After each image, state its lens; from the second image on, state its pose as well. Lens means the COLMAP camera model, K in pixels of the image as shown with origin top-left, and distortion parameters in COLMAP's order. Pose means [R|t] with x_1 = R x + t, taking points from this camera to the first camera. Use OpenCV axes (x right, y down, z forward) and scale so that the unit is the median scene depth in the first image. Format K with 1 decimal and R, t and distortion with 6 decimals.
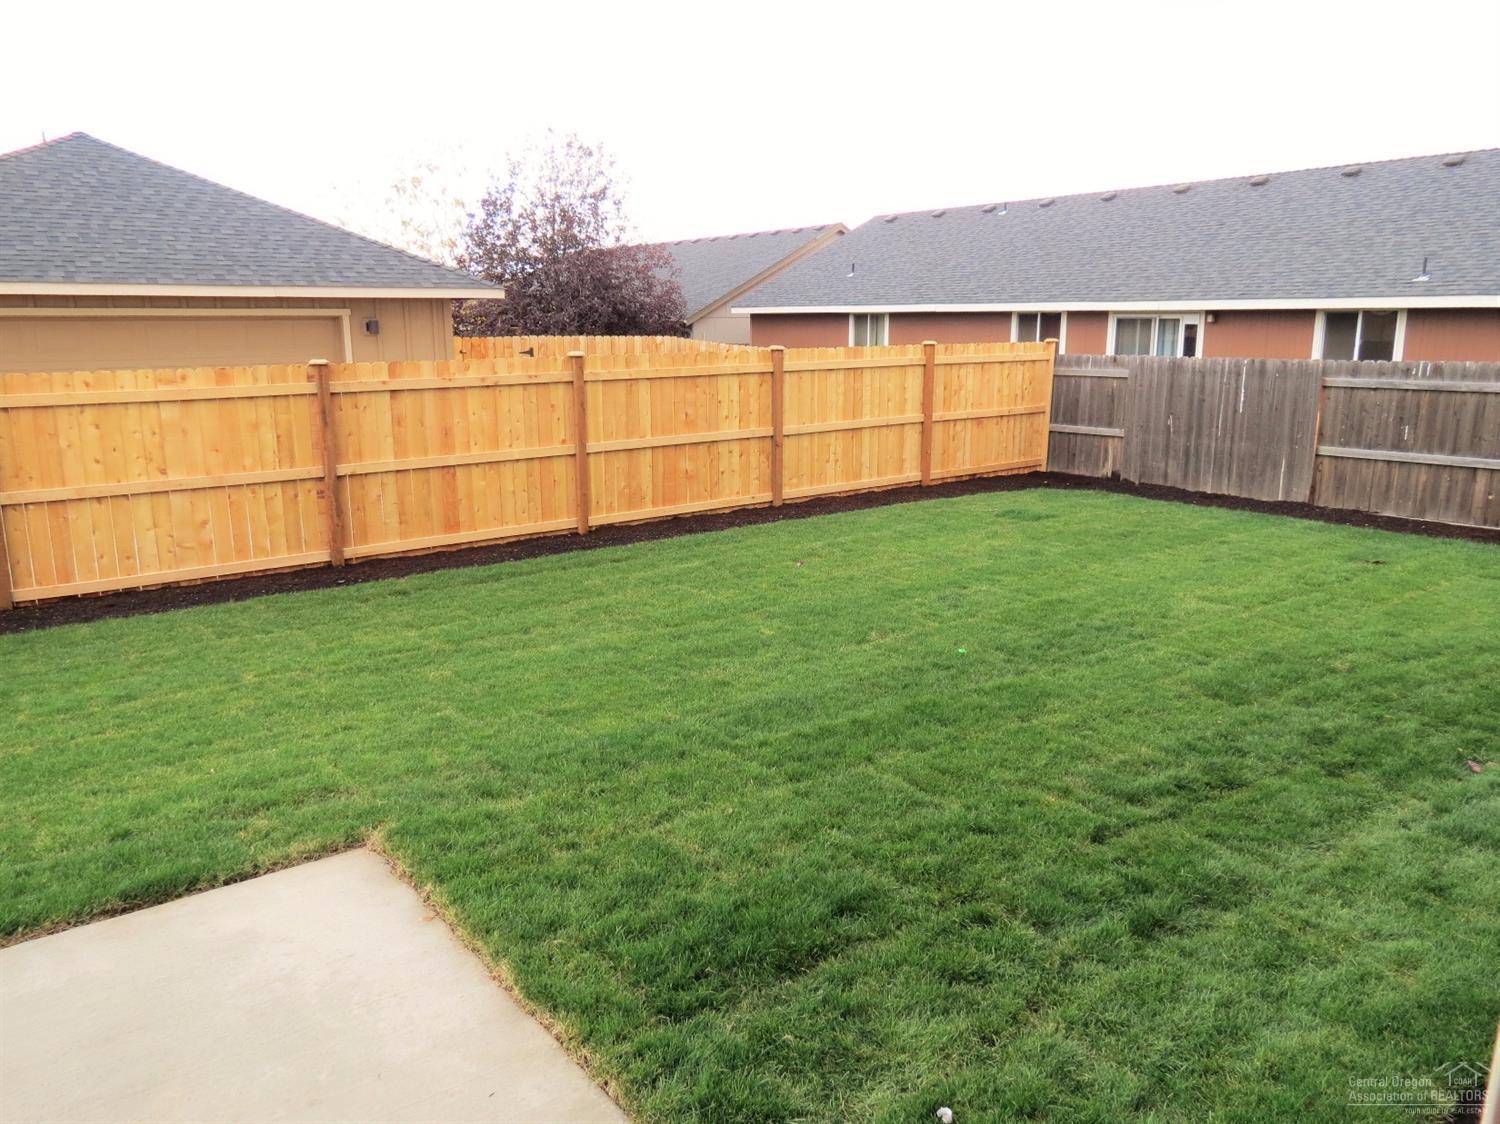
lens RADIAL K [[1069.9, 0, 745.1], [0, 1069.9, 557.2], [0, 0, 1]] dist [-0.041651, 0.019357]
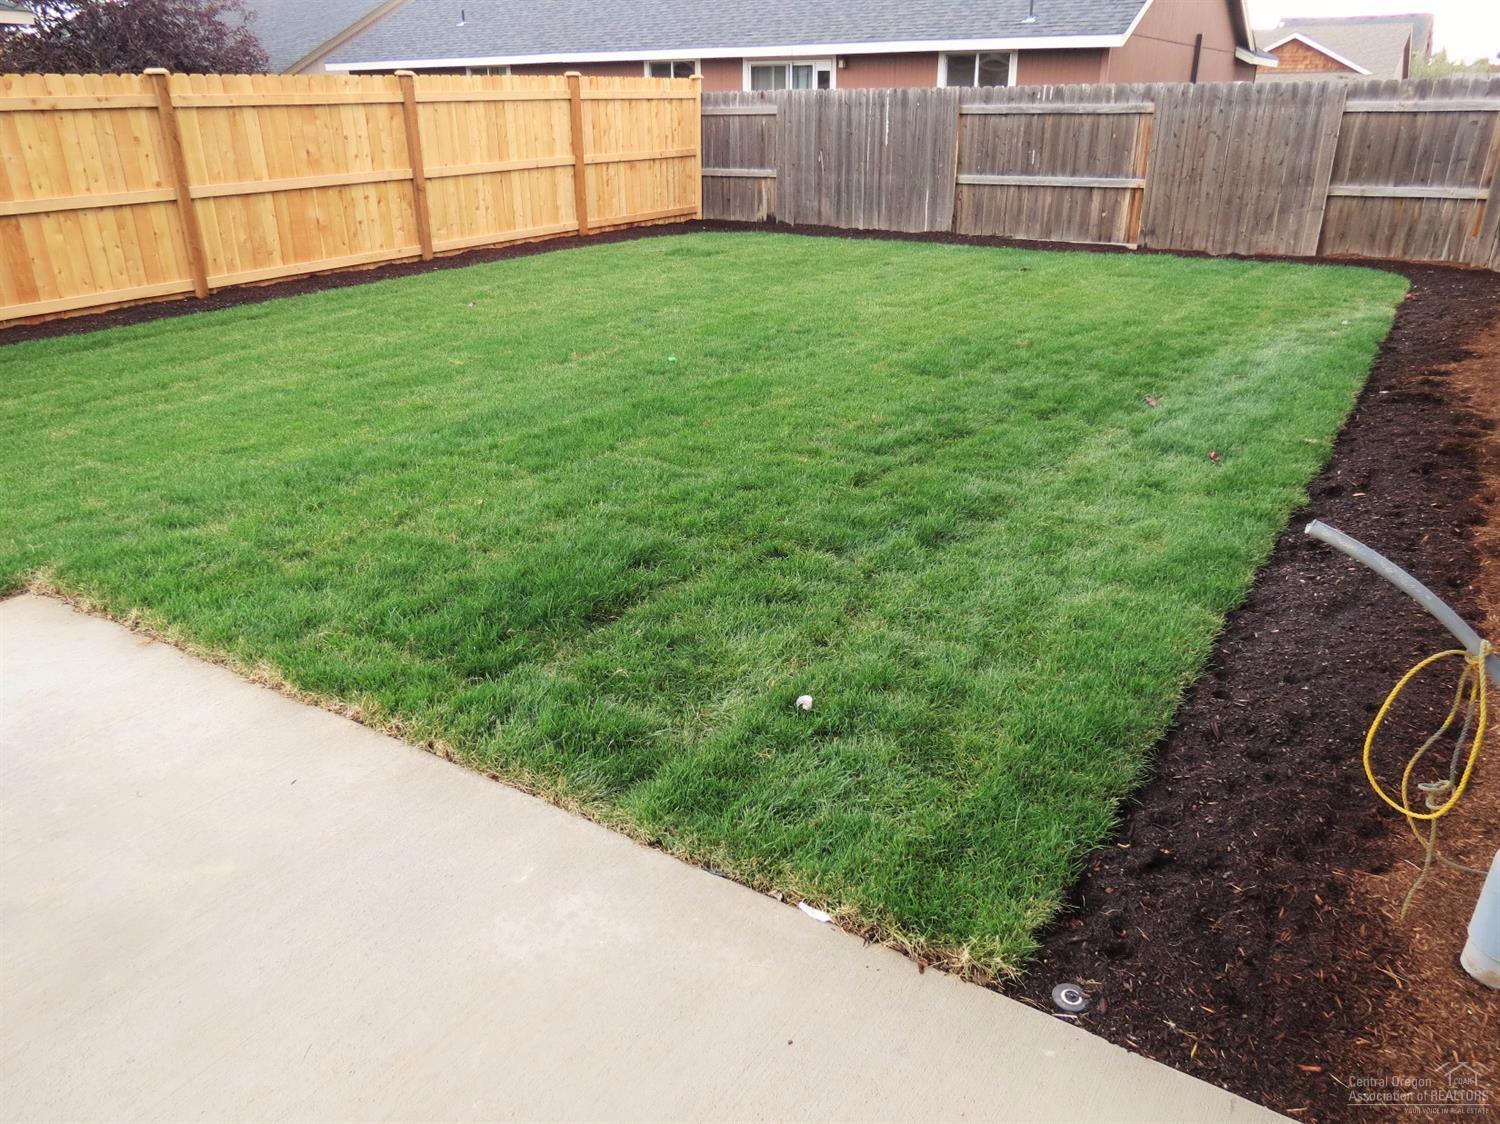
lens RADIAL K [[1069.9, 0, 756.2], [0, 1069.9, 572.8], [0, 0, 1]] dist [-0.041651, 0.019357]
pose [[0.938860, -0.138886, 0.315044, -0.062066], [0.073699, 0.974888, 0.210147, 0.089456], [-0.336319, -0.174080, 0.925519, 0.059308]]
